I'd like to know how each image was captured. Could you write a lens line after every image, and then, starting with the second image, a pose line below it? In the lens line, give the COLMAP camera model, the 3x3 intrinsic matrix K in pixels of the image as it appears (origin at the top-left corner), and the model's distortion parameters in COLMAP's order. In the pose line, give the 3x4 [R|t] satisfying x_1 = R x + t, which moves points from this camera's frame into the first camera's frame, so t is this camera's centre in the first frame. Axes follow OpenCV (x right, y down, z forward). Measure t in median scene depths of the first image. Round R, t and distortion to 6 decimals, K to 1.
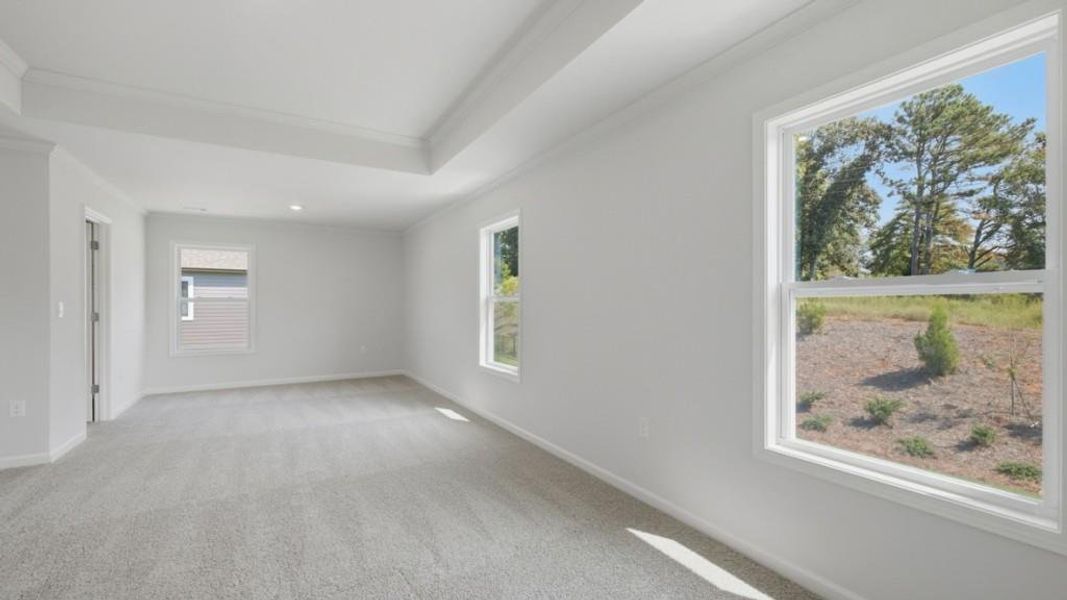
lens RADIAL K [[449.5, 0, 535.6], [0, 449.5, 308.2], [0, 0, 1]] dist [0.001021, -0.001189]
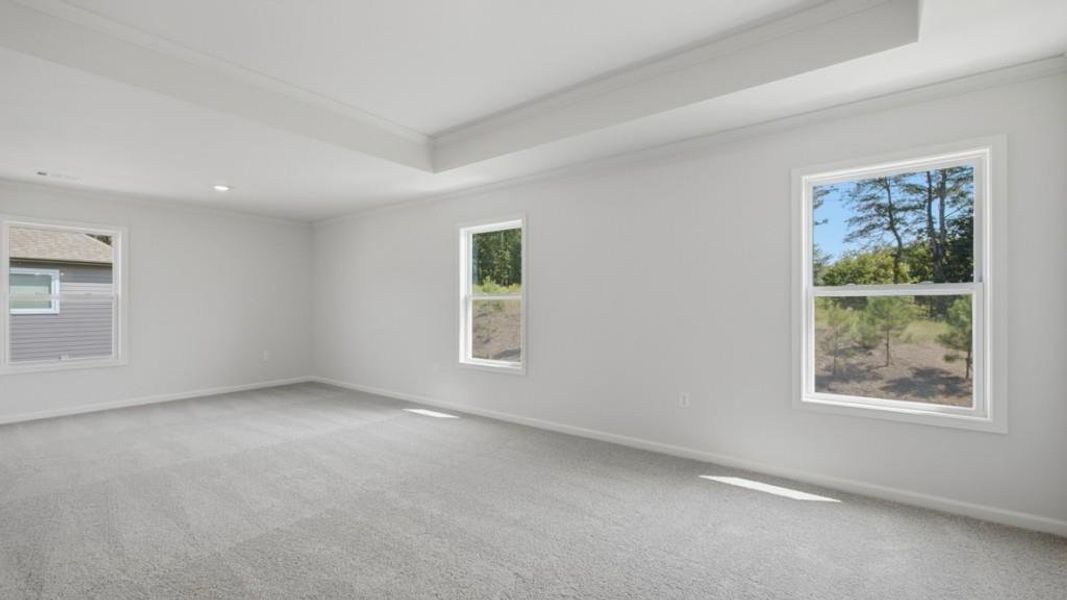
lens RADIAL K [[449.5, 0, 525.2], [0, 449.5, 313.7], [0, 0, 1]] dist [0.001021, -0.001189]
pose [[0.929378, -0.016640, 0.368753, -0.365201], [0.010015, 0.999752, 0.019874, -0.002953], [-0.368993, -0.014778, 0.929315, -0.003383]]
